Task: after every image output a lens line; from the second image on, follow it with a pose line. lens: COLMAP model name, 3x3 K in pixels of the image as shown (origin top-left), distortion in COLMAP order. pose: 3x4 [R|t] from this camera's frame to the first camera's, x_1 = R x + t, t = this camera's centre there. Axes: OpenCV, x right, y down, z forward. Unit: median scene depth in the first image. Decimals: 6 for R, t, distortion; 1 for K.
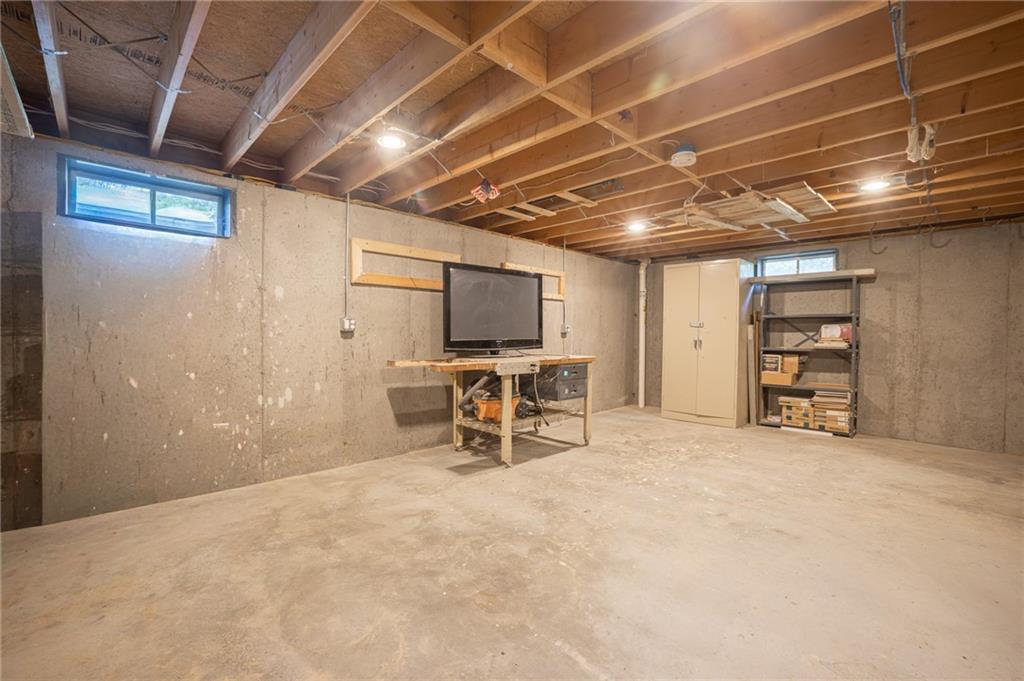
lens RADIAL K [[436.7, 0, 507.4], [0, 436.7, 340.2], [0, 0, 1]] dist [-0.021043, 0.000360]
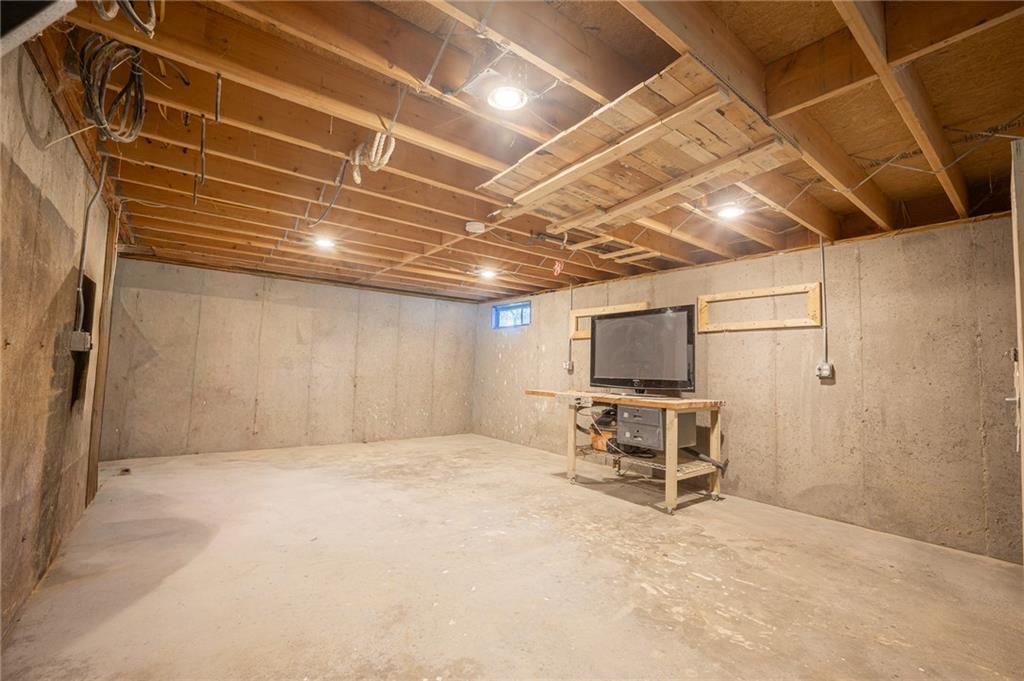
lens RADIAL K [[436.7, 0, 507.4], [0, 436.7, 340.2], [0, 0, 1]] dist [-0.021043, 0.000360]
pose [[-0.116406, -0.073302, -0.990493, 1.187010], [-0.044546, 0.996655, -0.068522, -0.008879], [0.992202, 0.036146, -0.119282, 0.920578]]
